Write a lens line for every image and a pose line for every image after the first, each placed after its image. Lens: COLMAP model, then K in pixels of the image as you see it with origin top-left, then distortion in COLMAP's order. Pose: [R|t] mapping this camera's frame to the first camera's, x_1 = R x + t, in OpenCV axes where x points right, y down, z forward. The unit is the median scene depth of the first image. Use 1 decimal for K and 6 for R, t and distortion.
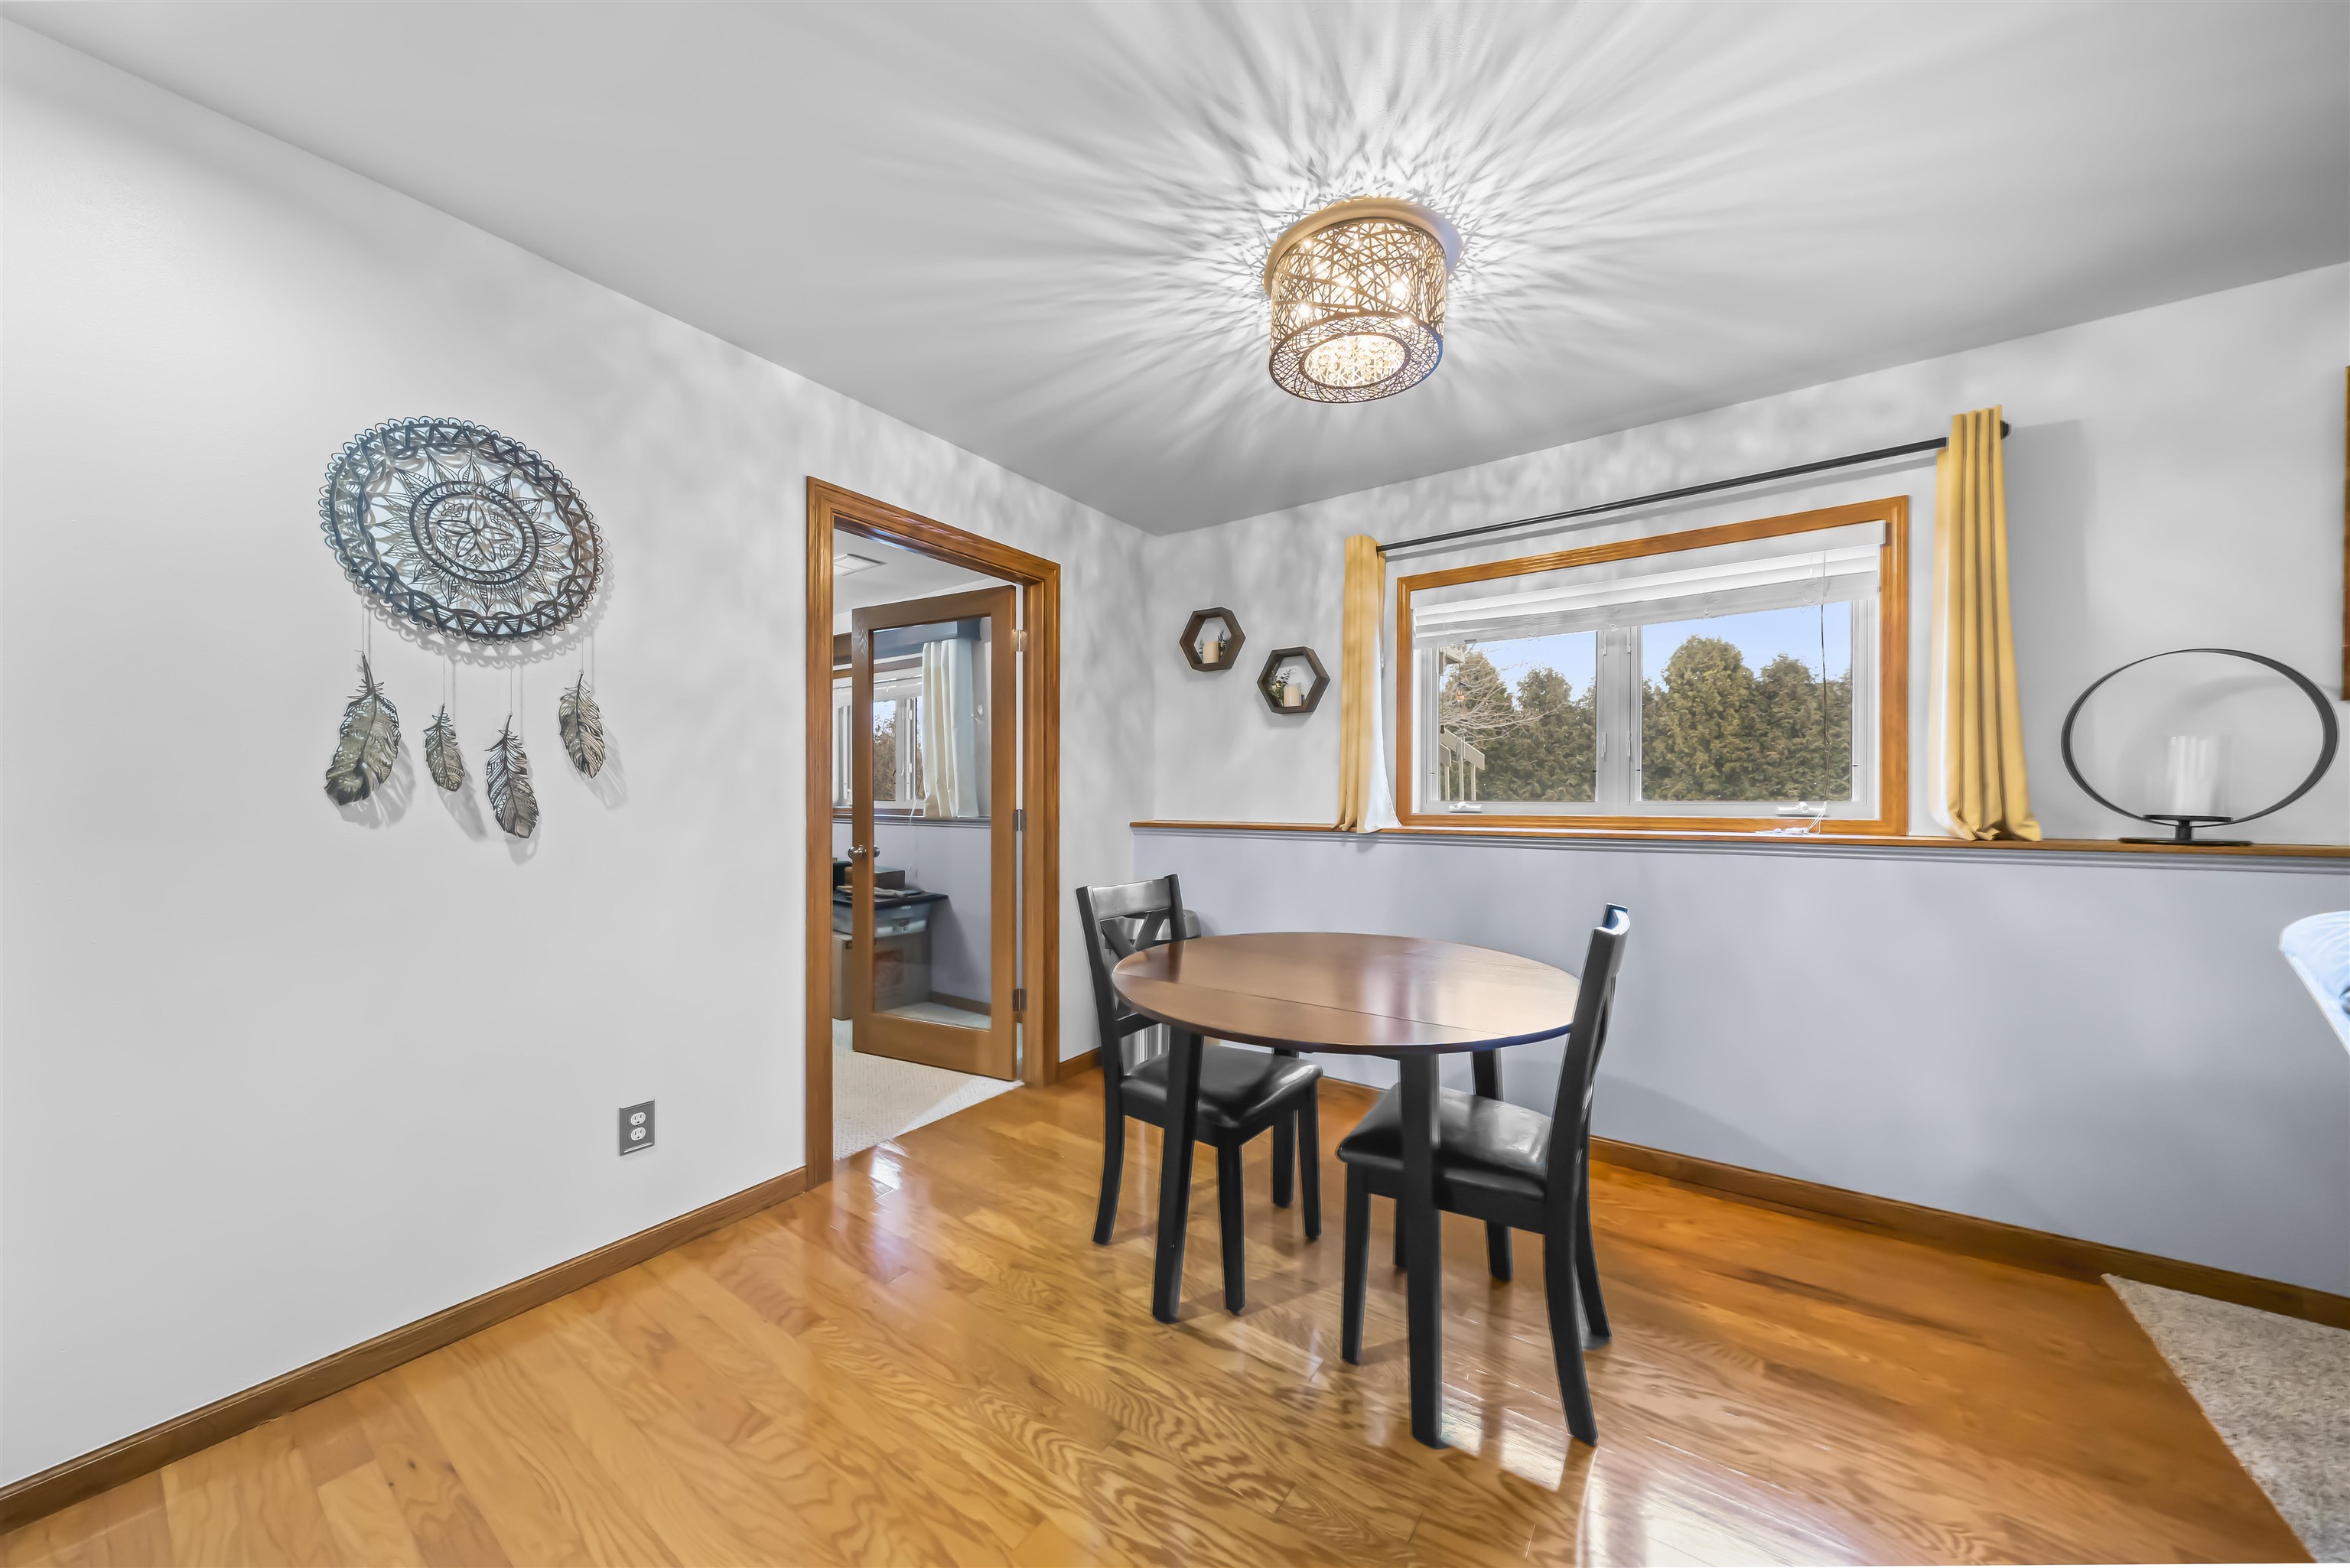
lens RADIAL K [[799.0, 0, 1162.8], [0, 799.0, 799.1], [0, 0, 1]] dist [0.001136, -0.000069]
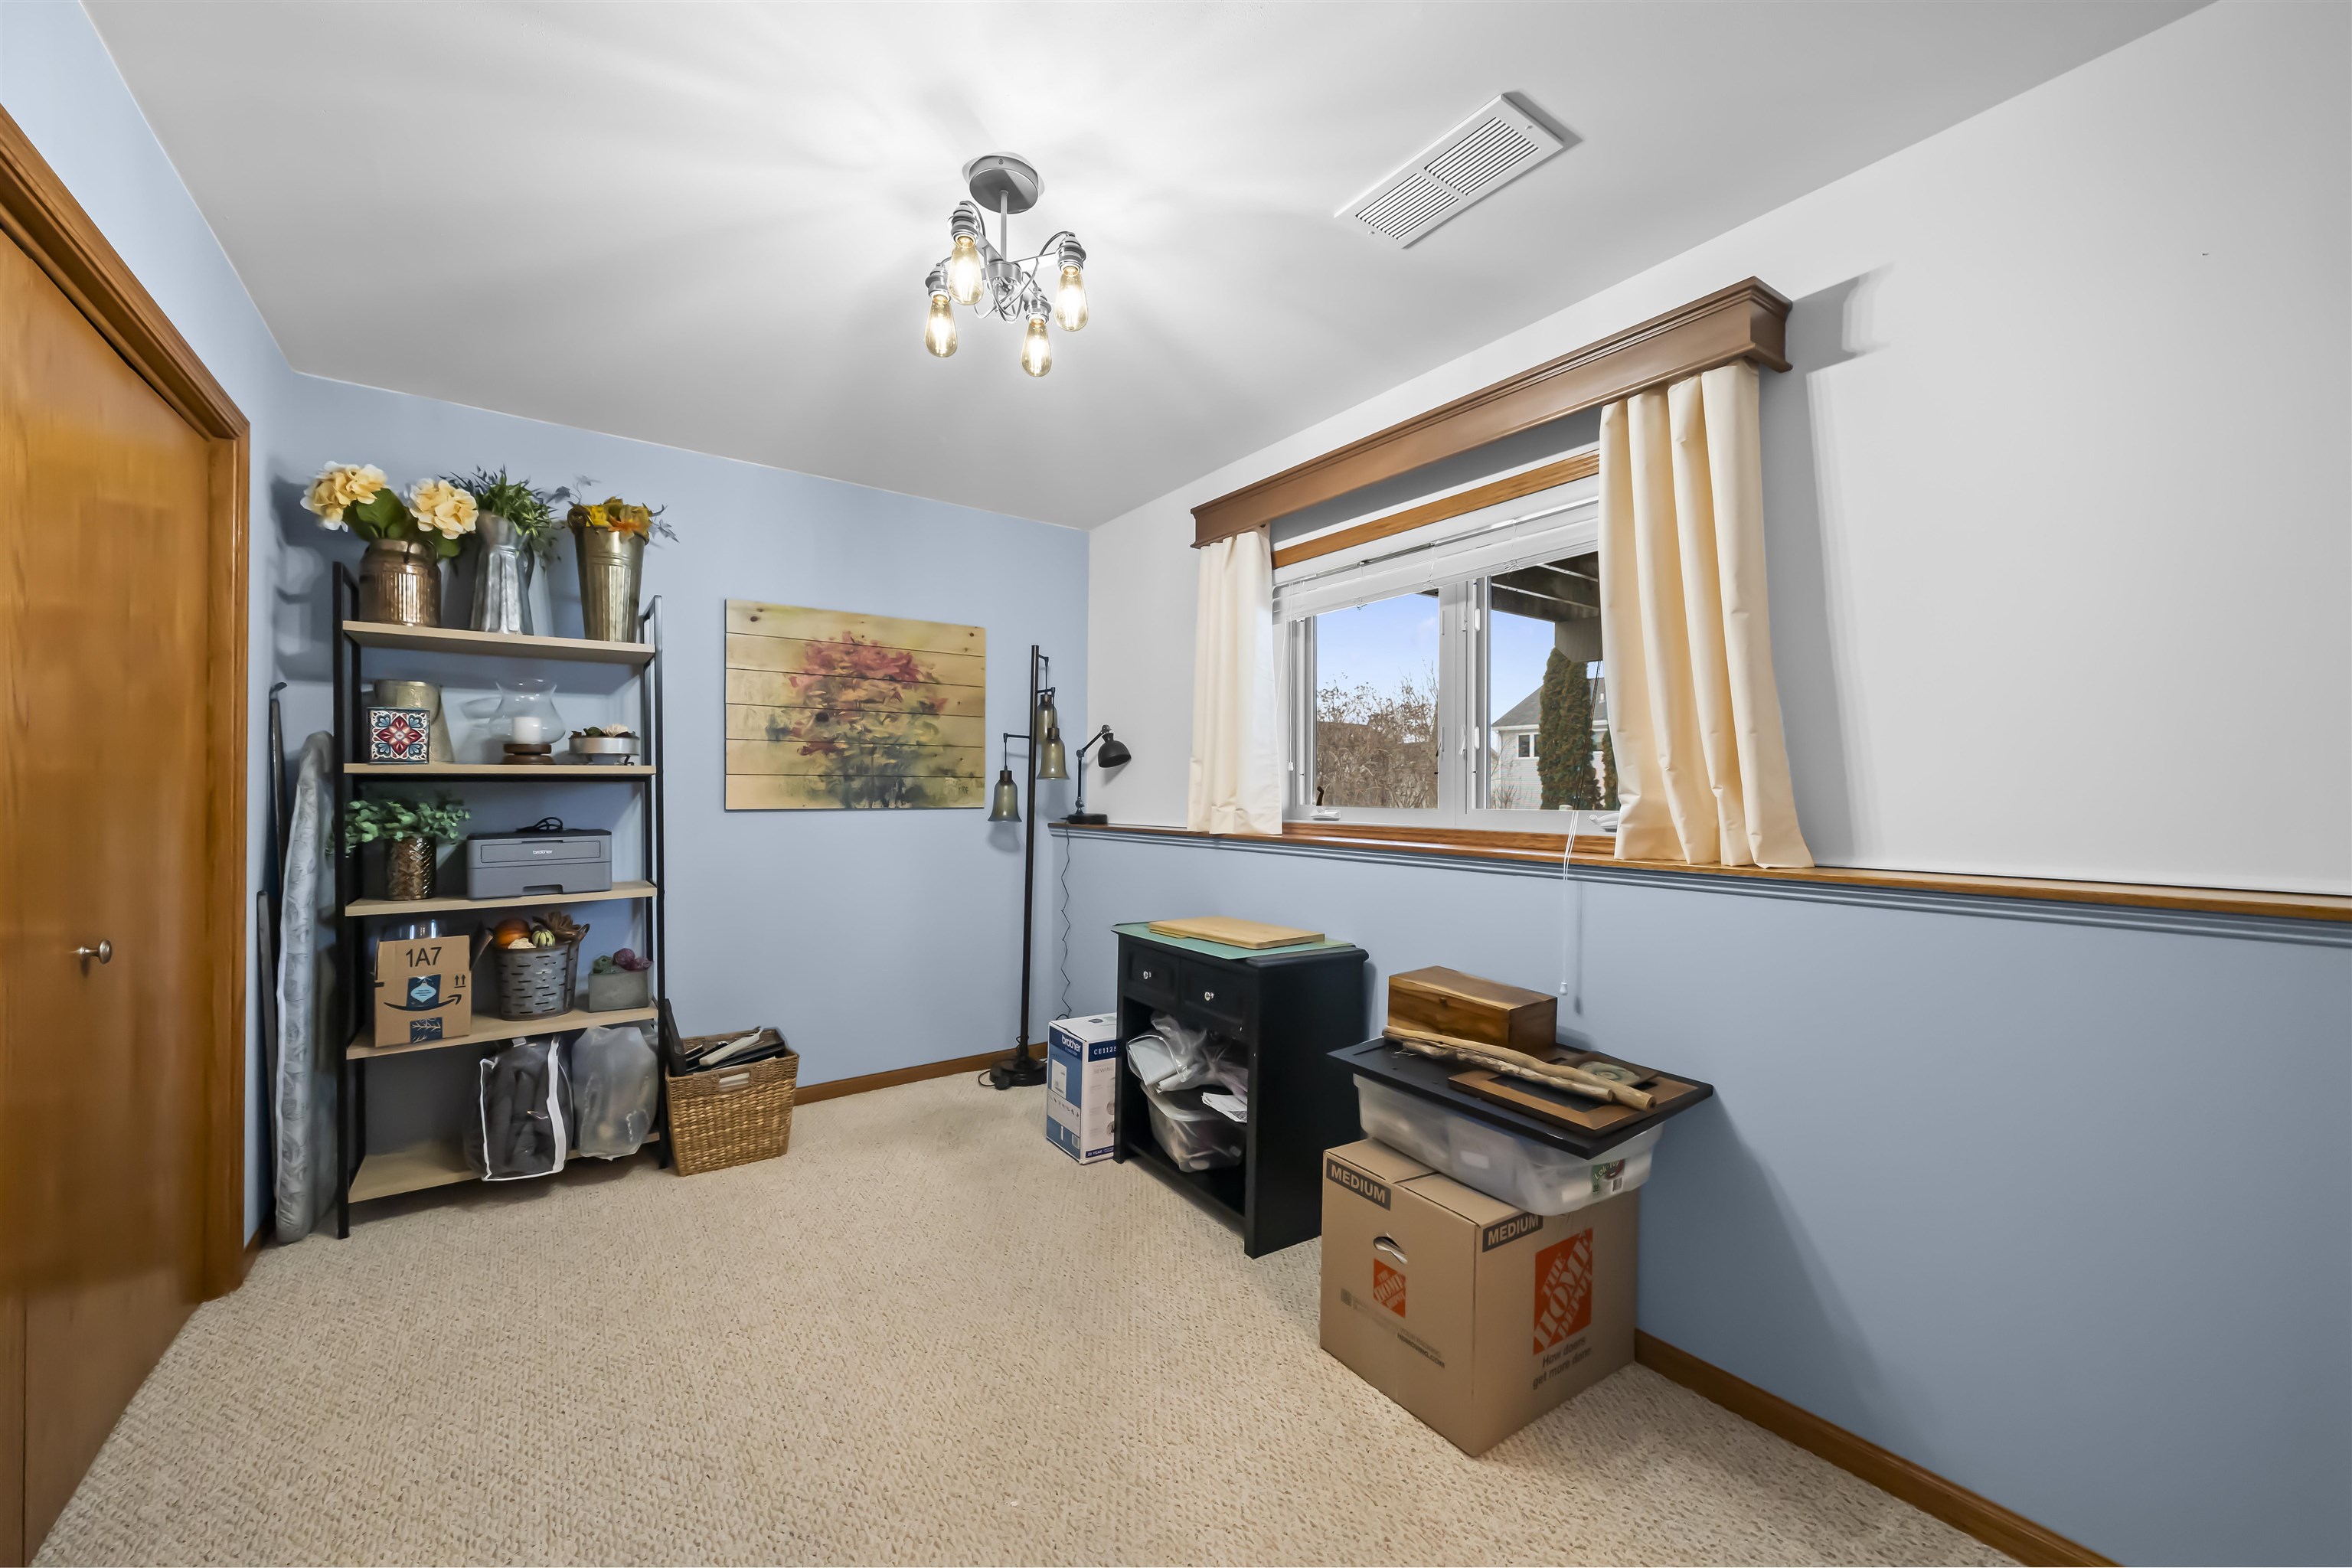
lens RADIAL K [[922.5, 0, 1184.7], [0, 922.5, 780.2], [0, 0, 1]] dist [-0.000326, -0.000004]
pose [[0.941995, 0.012183, -0.335405, -0.346120], [-0.017084, 0.999786, -0.011665, -0.006808], [0.335192, 0.016718, 0.942002, 0.517923]]
